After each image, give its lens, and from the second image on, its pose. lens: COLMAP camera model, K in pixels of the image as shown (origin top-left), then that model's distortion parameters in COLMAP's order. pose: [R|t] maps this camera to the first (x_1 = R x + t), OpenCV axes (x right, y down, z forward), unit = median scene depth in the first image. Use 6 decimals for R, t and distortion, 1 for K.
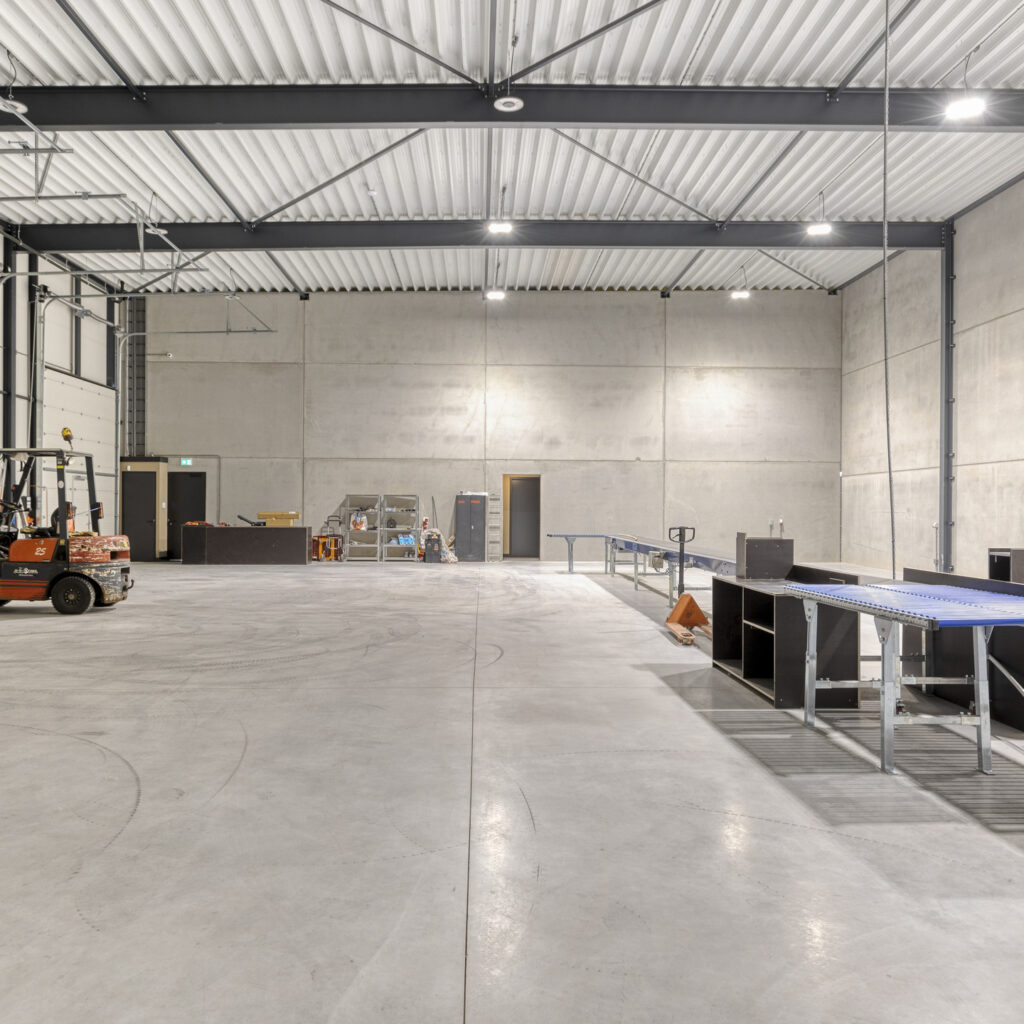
lens RADIAL K [[882.4, 0, 510.9], [0, 882.4, 508.4], [0, 0, 1]] dist [-0.002486, 0.006920]
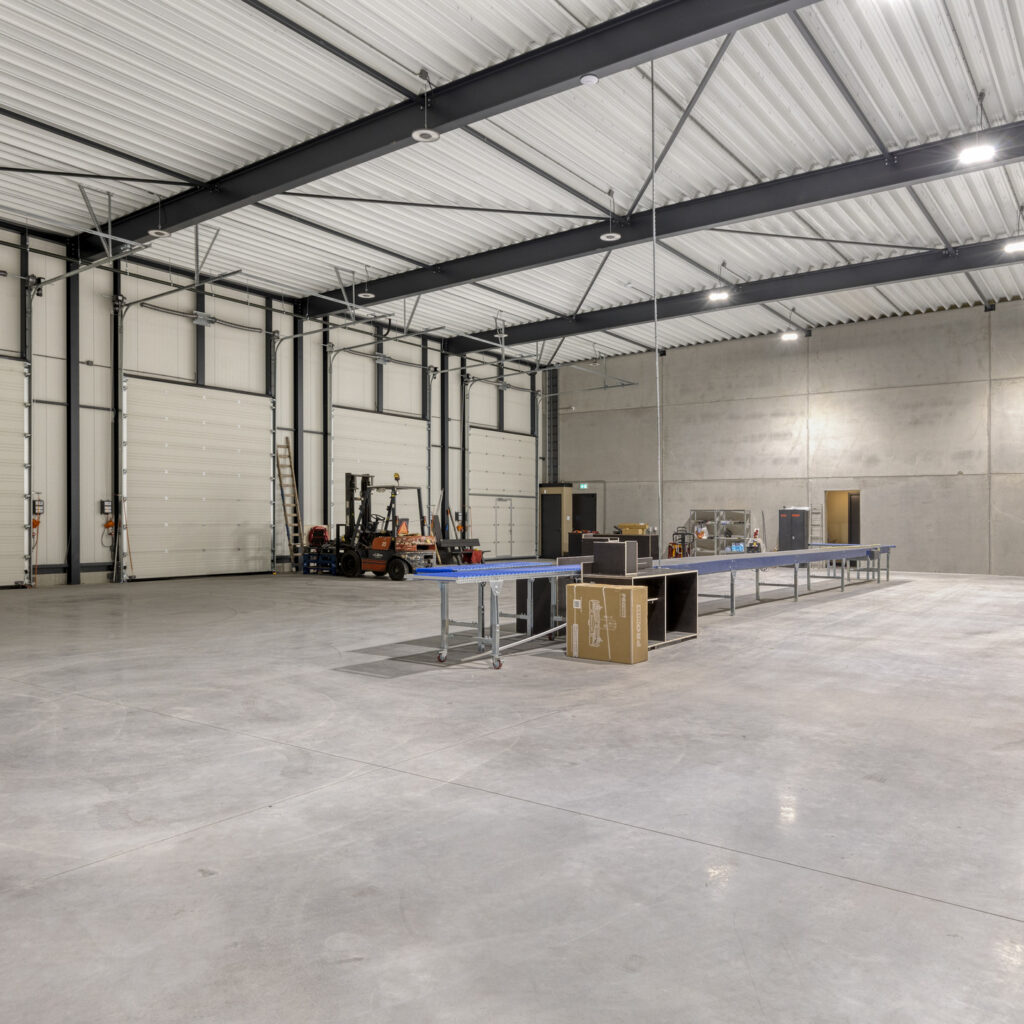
lens RADIAL K [[829.5, 0, 512.9], [0, 829.5, 515.8], [0, 0, 1]] dist [-0.023456, 0.015365]
pose [[0.790394, -0.001230, -0.612597, 0.322708], [-0.003542, 0.999972, -0.006577, 0.001305], [0.612588, 0.007369, 0.790368, -0.068398]]
